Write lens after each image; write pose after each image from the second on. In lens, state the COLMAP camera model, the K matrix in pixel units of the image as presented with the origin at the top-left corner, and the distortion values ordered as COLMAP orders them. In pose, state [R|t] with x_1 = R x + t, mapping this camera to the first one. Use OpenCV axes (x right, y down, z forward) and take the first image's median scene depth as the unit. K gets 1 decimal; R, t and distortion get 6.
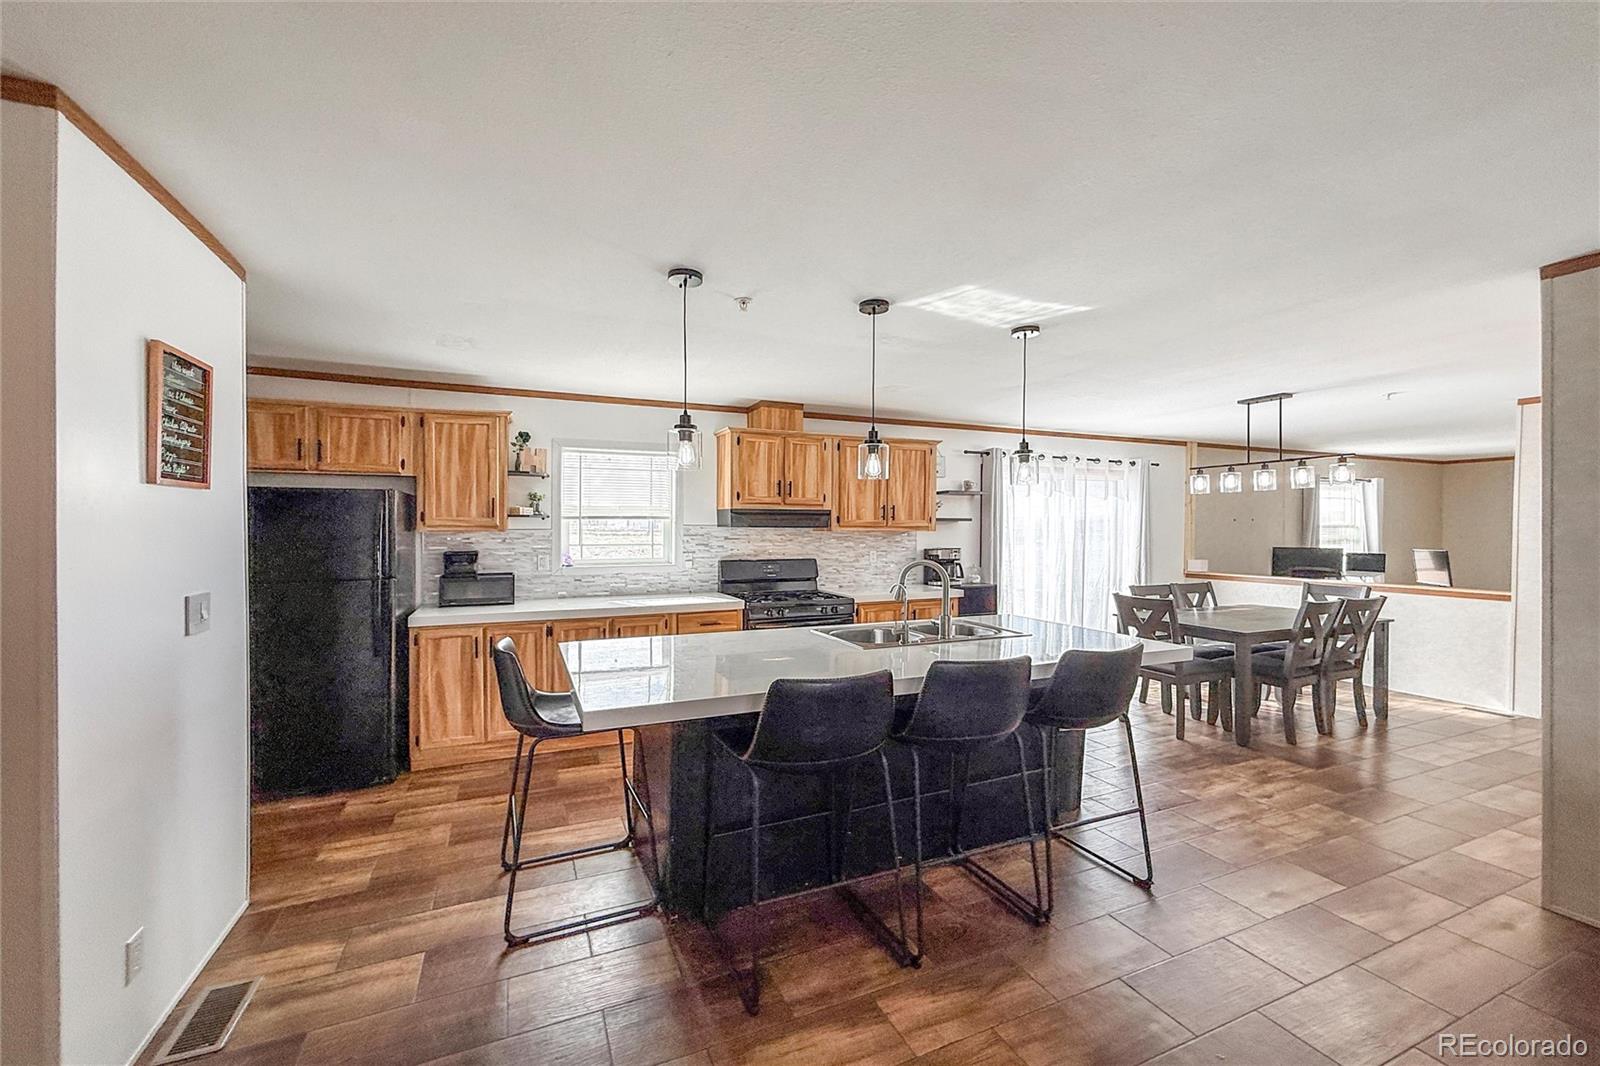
lens RADIAL K [[561.8, 0, 807.8], [0, 561.8, 533.4], [0, 0, 1]] dist [0.000967, -0.000031]
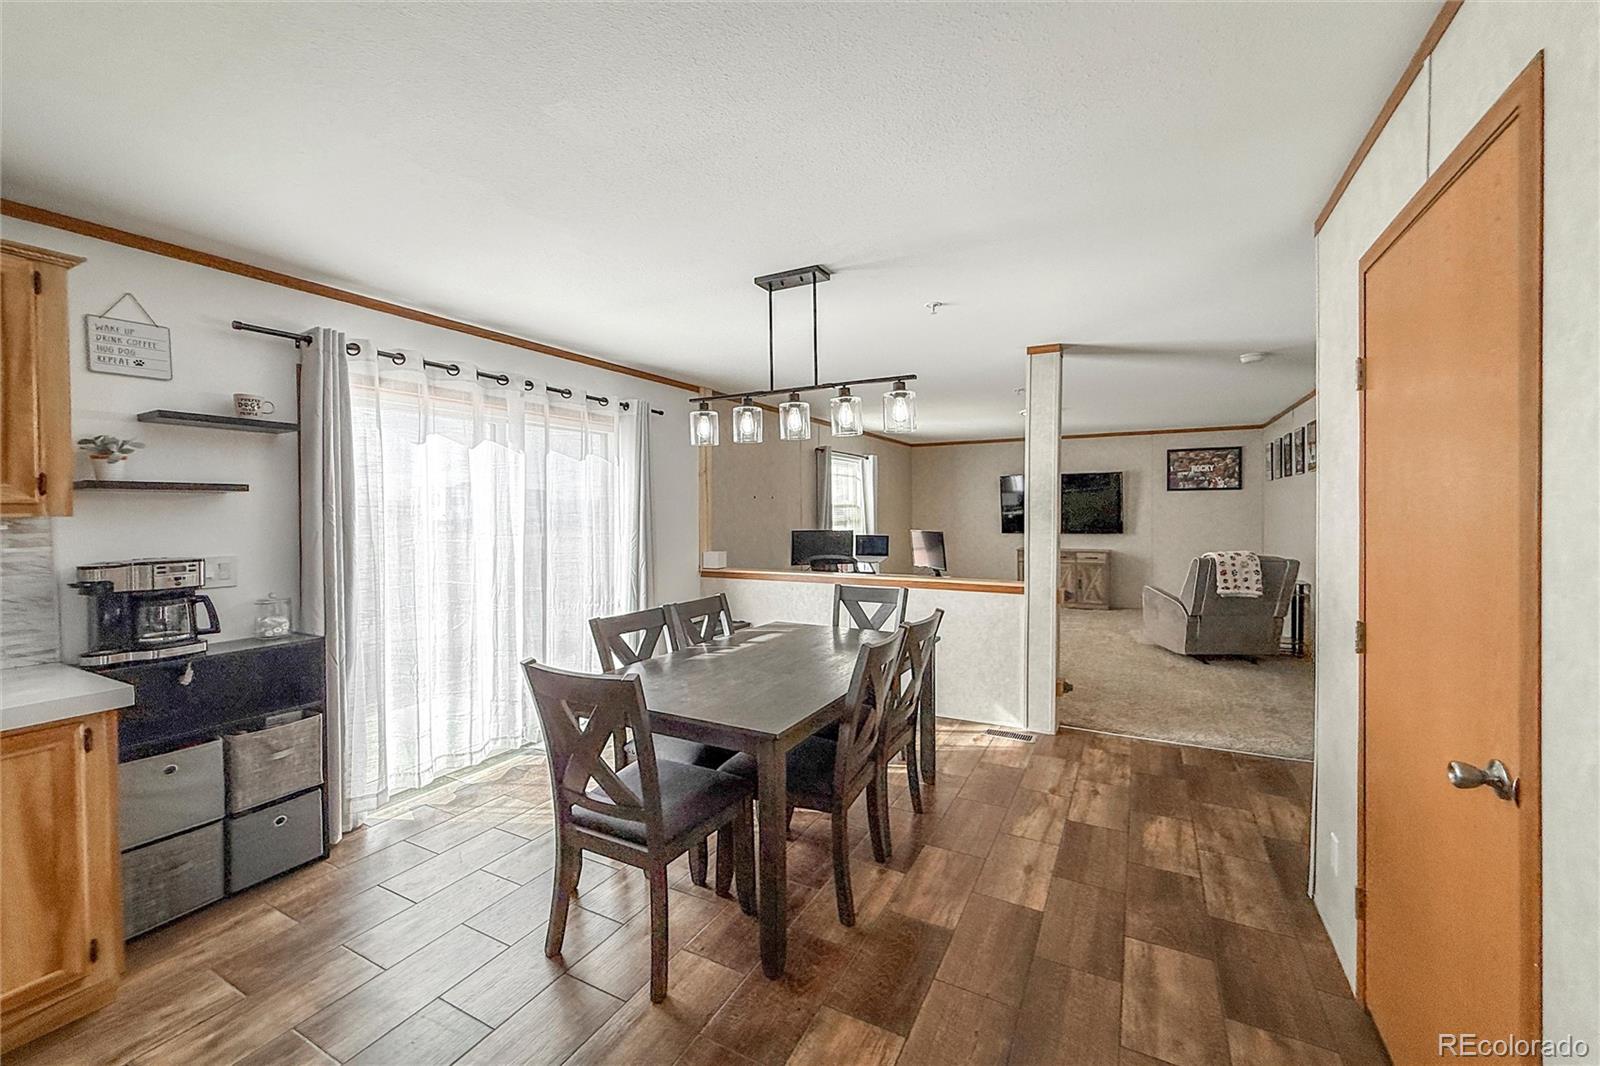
lens RADIAL K [[624.7, 0, 793.9], [0, 624.7, 518.6], [0, 0, 1]] dist [0.003653, 0.000348]
pose [[0.756459, -0.013531, 0.653901, 0.359900], [0.012995, 0.999900, 0.005658, 0.001176], [-0.653912, 0.004218, 0.756559, 0.474520]]
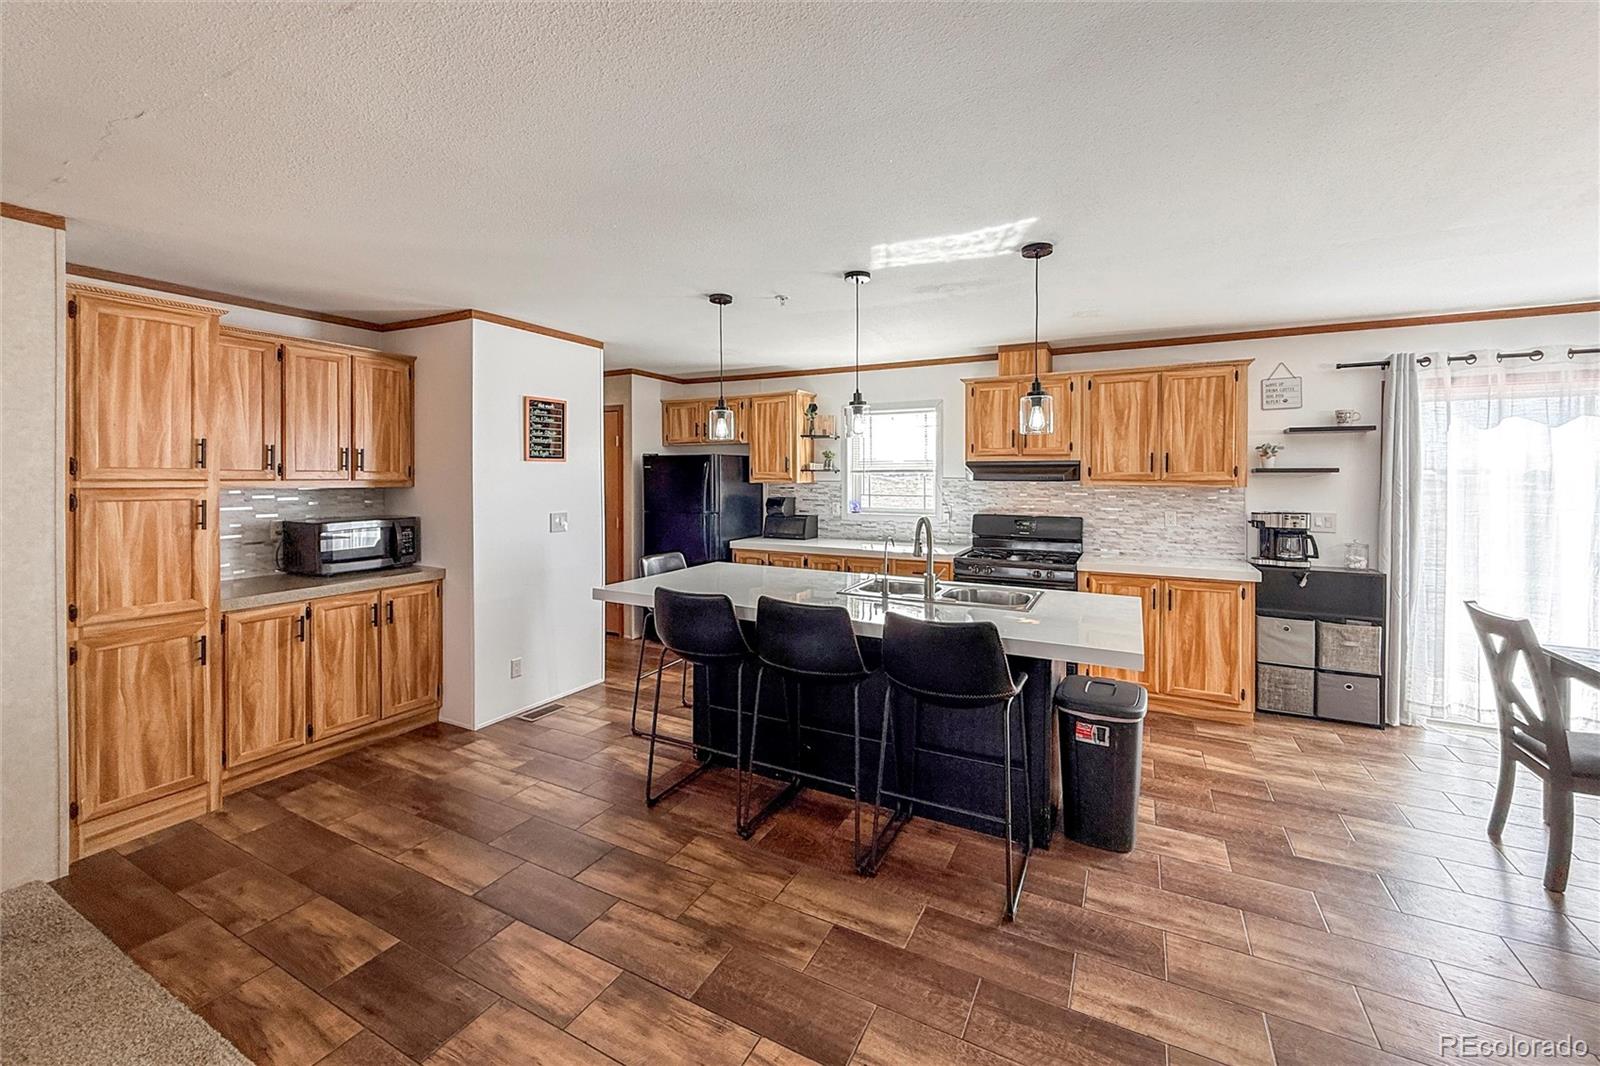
lens RADIAL K [[624.7, 0, 825.4], [0, 624.7, 481.7], [0, 0, 1]] dist [0.003653, 0.000348]
pose [[0.665458, 0.005715, -0.746413, 0.537355], [-0.011026, 0.999937, -0.002174, -0.003288], [0.746354, 0.009677, 0.665479, 0.086646]]
